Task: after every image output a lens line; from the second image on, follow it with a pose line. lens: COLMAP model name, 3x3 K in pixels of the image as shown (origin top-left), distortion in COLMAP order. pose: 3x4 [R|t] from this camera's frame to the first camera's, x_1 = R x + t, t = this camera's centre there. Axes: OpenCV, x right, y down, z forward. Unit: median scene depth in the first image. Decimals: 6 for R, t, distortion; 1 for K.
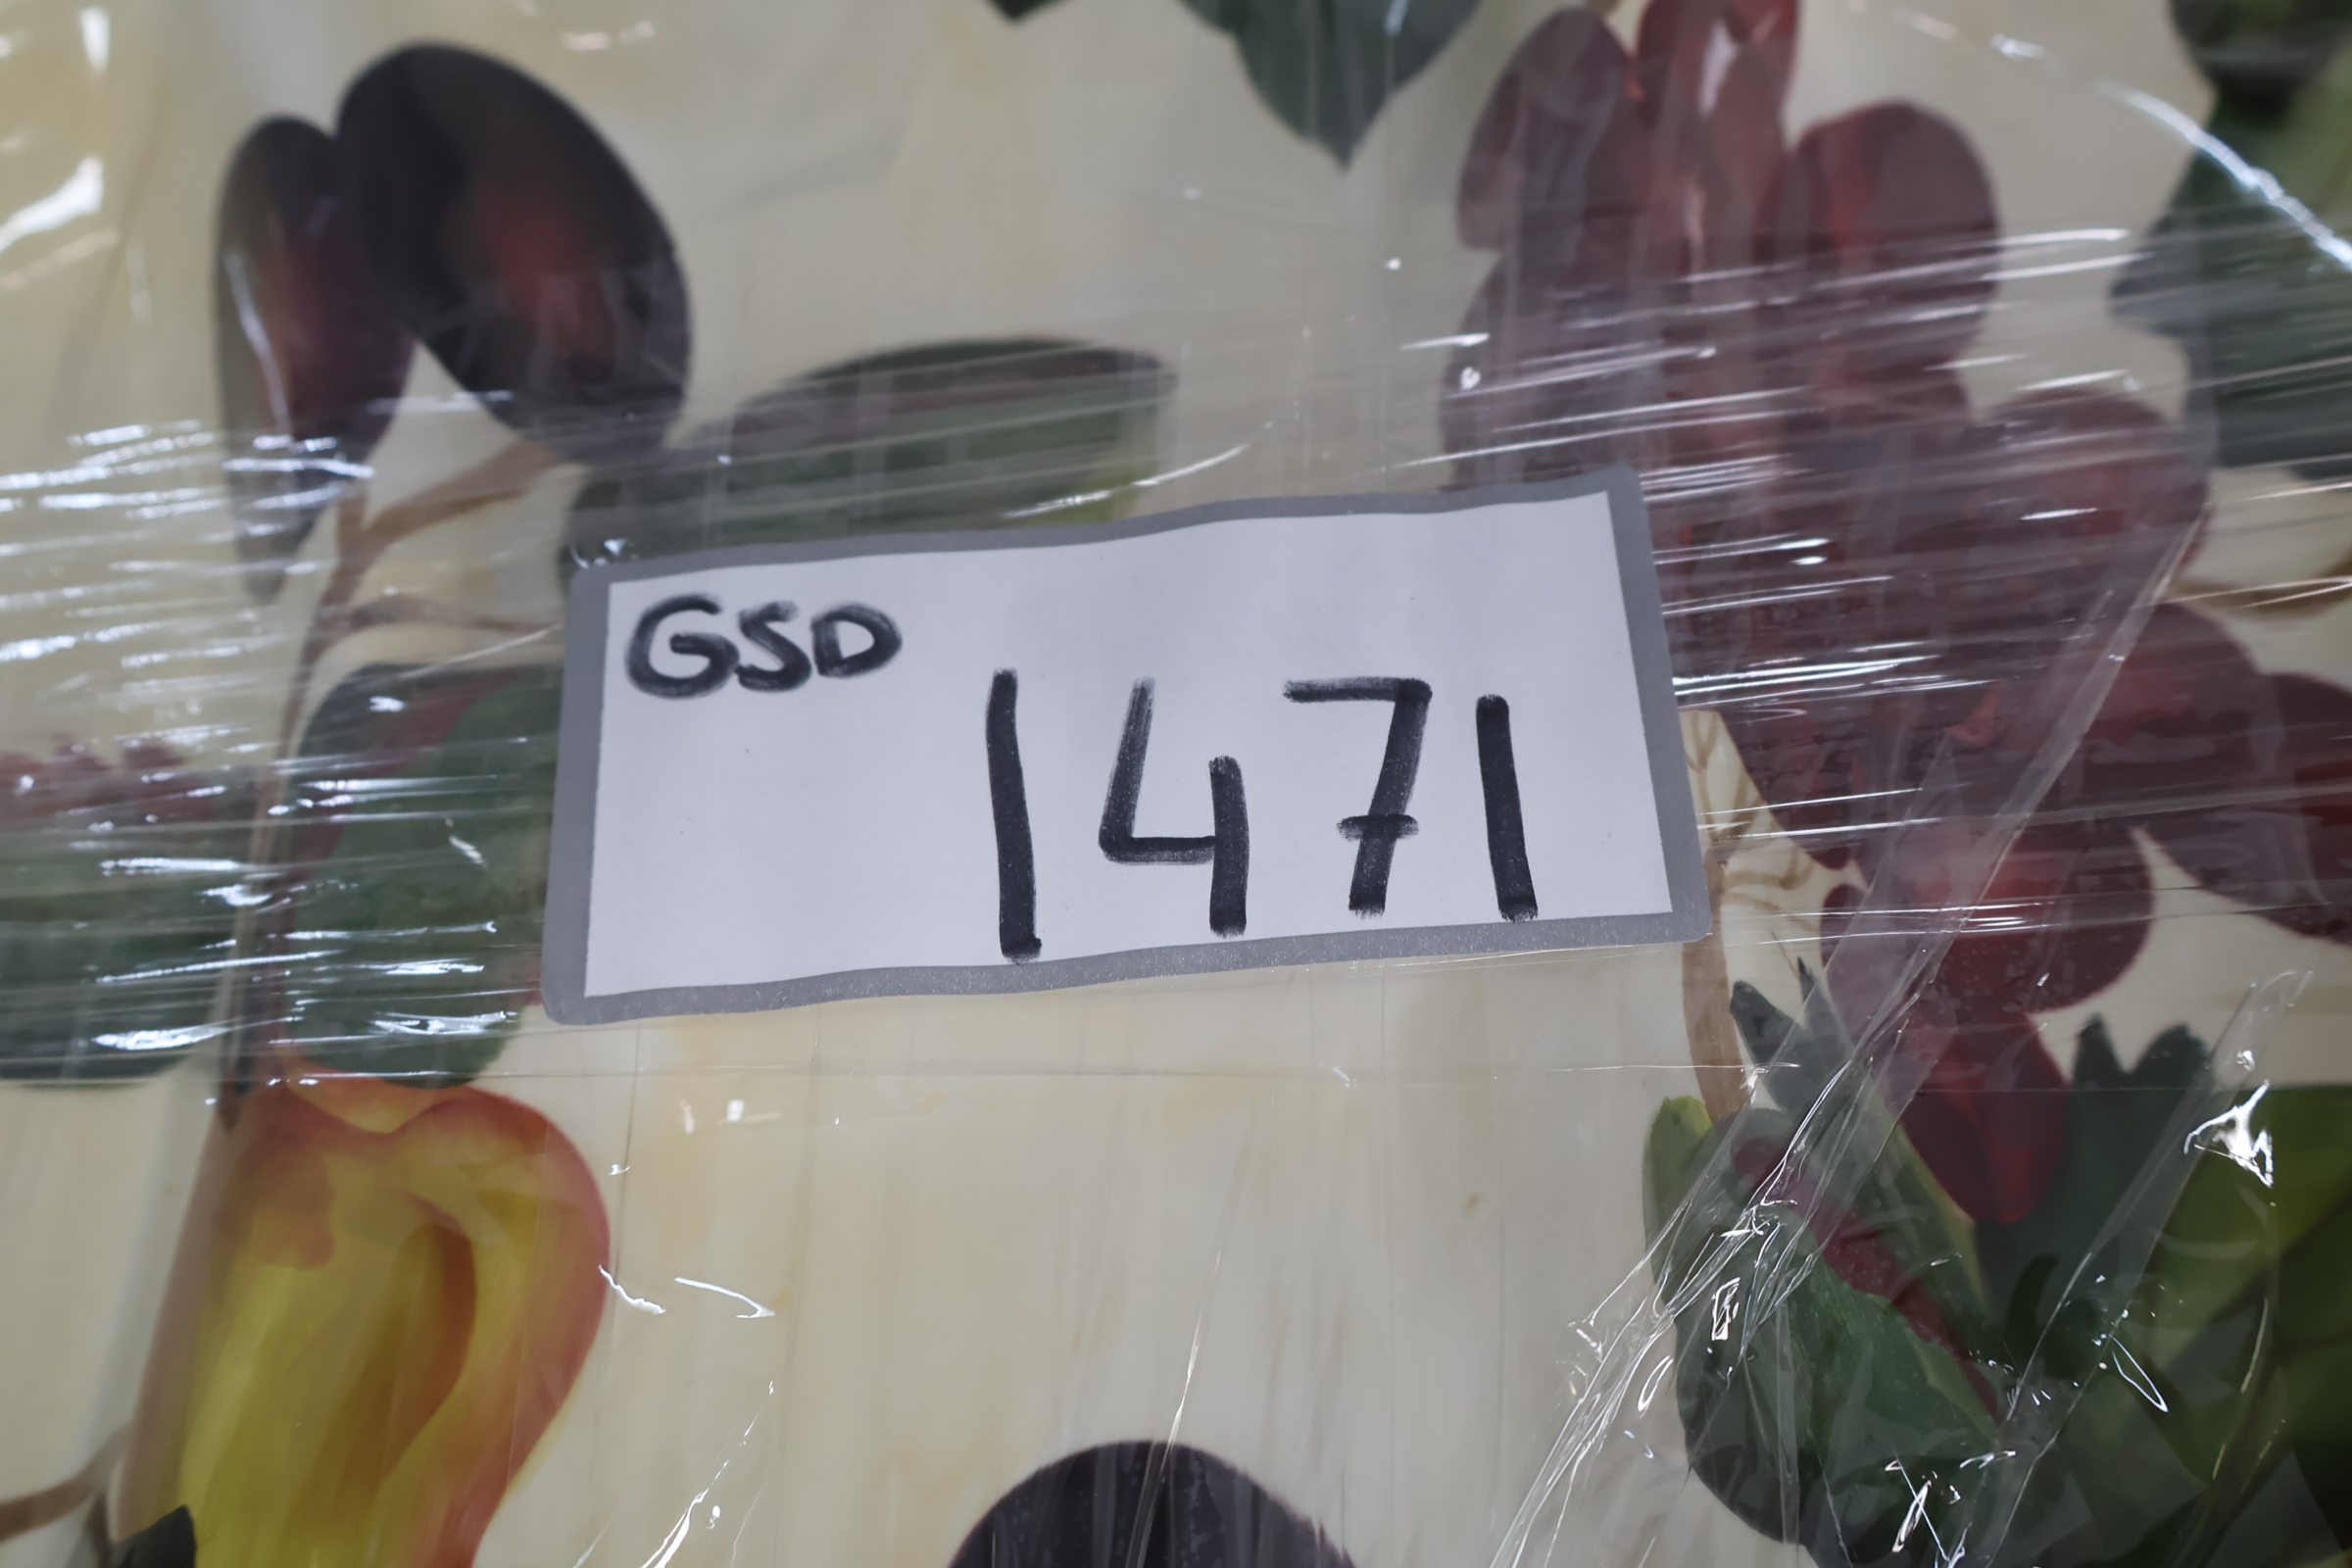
lens RADIAL K [[2565.0, 0, 1166.2], [0, 2565.0, 778.1], [0, 0, 1]] dist [0.016077, 0.010922]
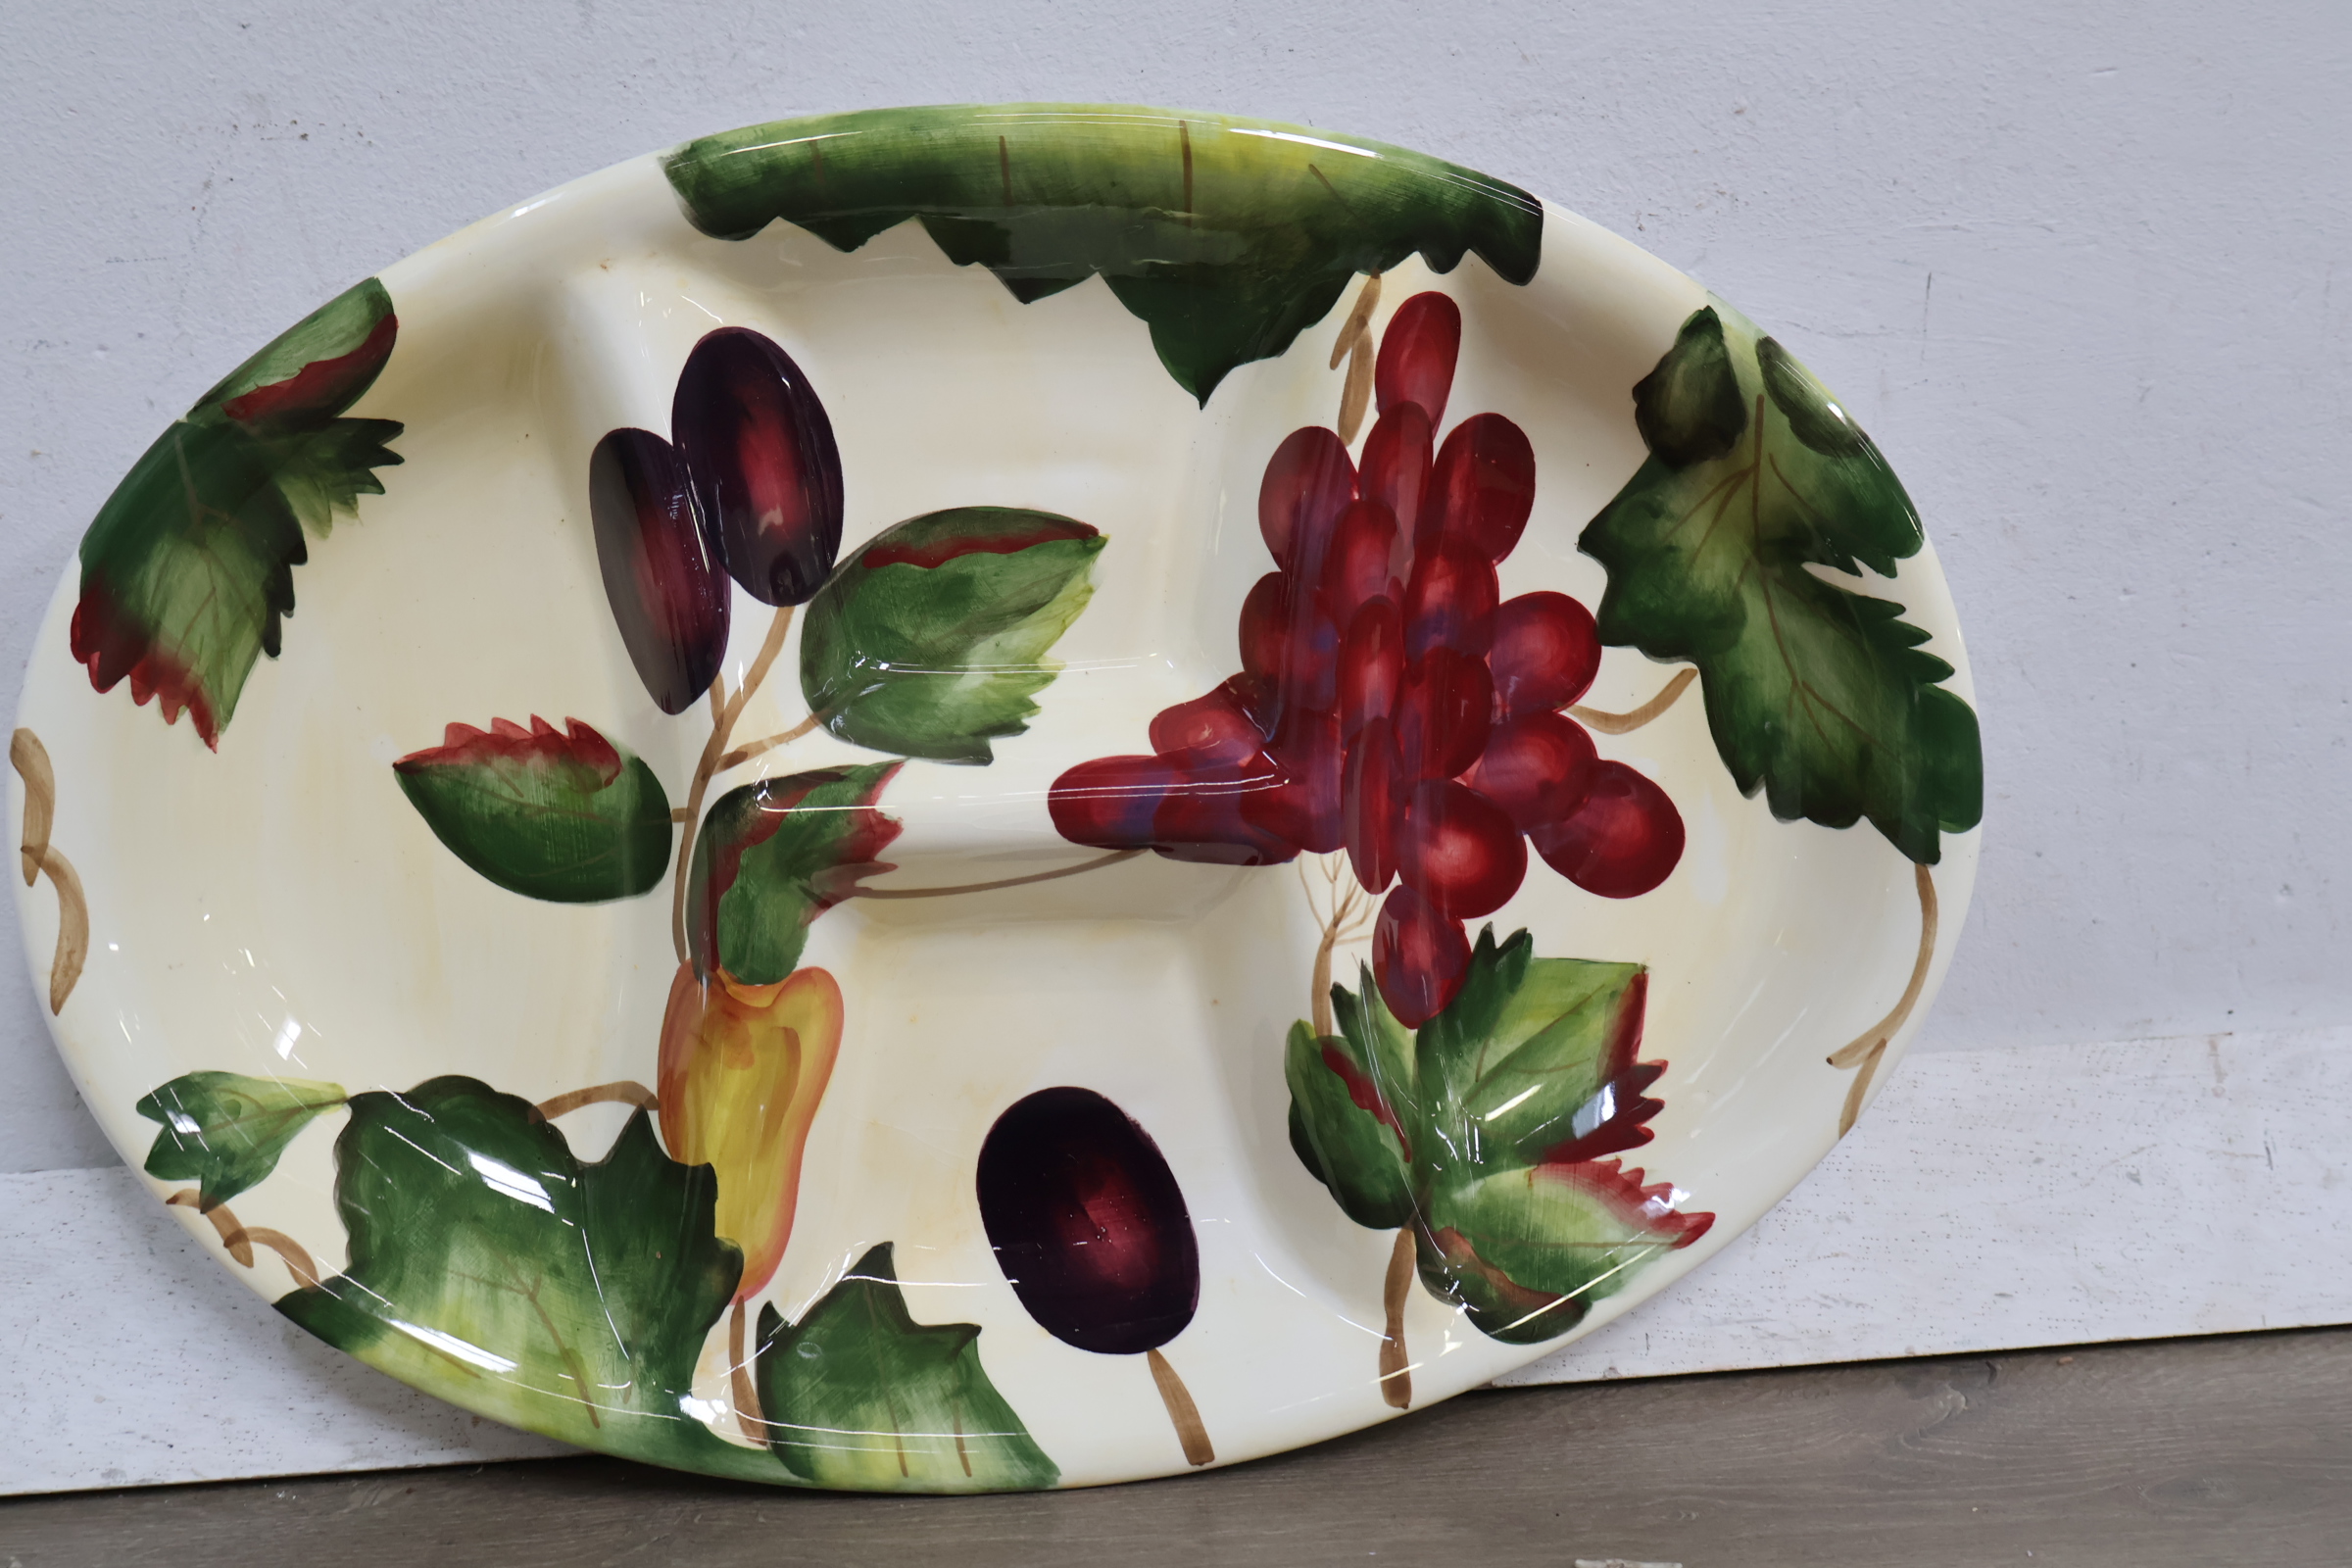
lens RADIAL K [[2485.1, 0, 1169.6], [0, 2485.1, 775.1], [0, 0, 1]] dist [-0.001787, 0.006473]
pose [[0.988240, 0.027382, 0.150438, -0.275361], [-0.102929, 0.846689, 0.522038, -1.217309], [-0.113079, -0.531383, 0.839550, -0.810417]]
